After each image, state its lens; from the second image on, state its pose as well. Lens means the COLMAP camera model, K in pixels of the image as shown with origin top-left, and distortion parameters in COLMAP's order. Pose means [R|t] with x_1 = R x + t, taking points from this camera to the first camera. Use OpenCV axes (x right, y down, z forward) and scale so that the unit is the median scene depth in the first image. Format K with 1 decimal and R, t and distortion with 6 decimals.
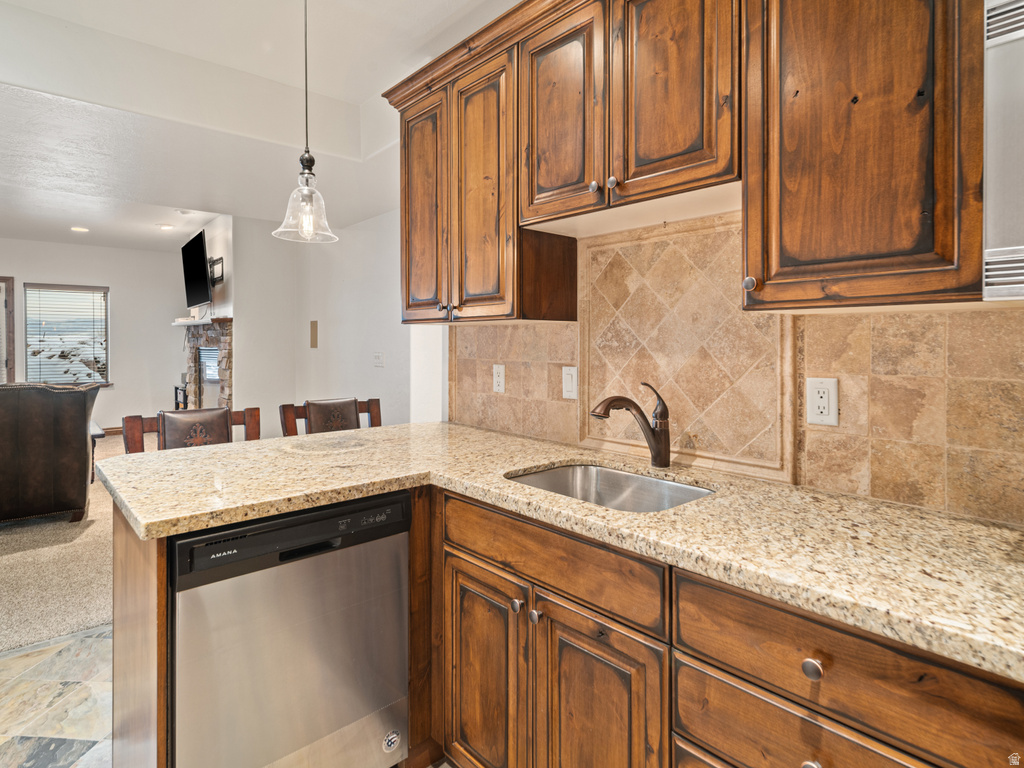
lens RADIAL K [[565.4, 0, 510.8], [0, 565.4, 344.5], [0, 0, 1]] dist [0.004558, 0.000193]
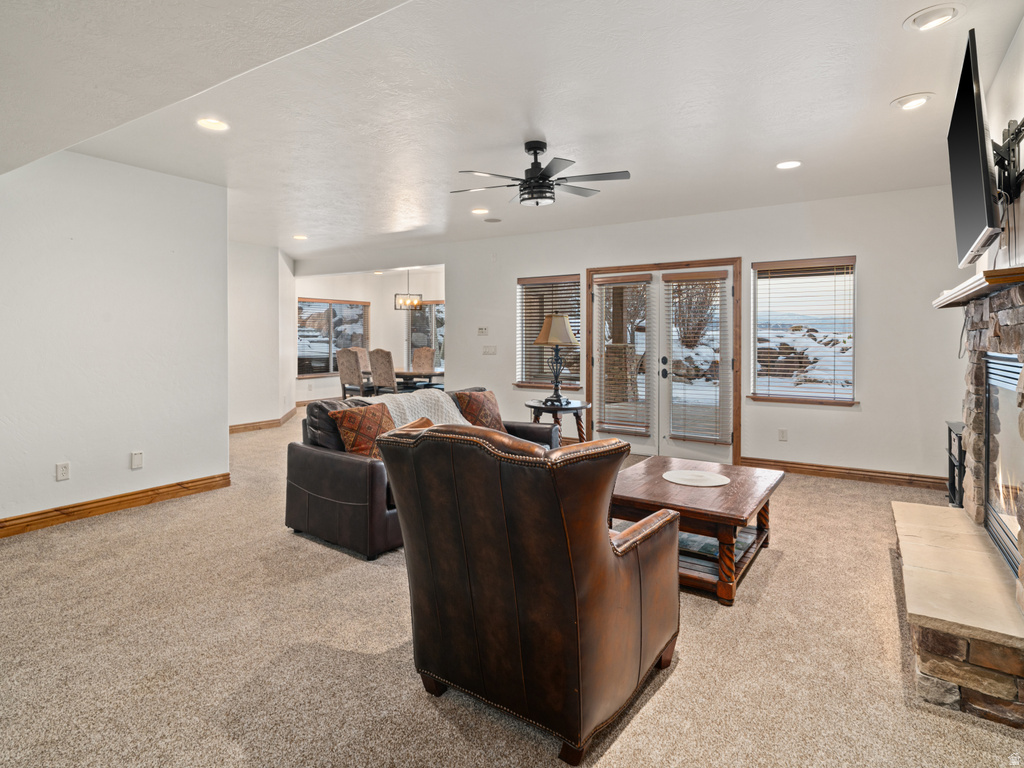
lens RADIAL K [[565.4, 0, 510.8], [0, 565.4, 344.5], [0, 0, 1]] dist [0.004558, 0.000193]
pose [[0.288106, 0.013784, -0.957499, -0.231072], [-0.007688, 0.999897, 0.012081, -0.003145], [0.957568, 0.003881, 0.288183, 0.511397]]
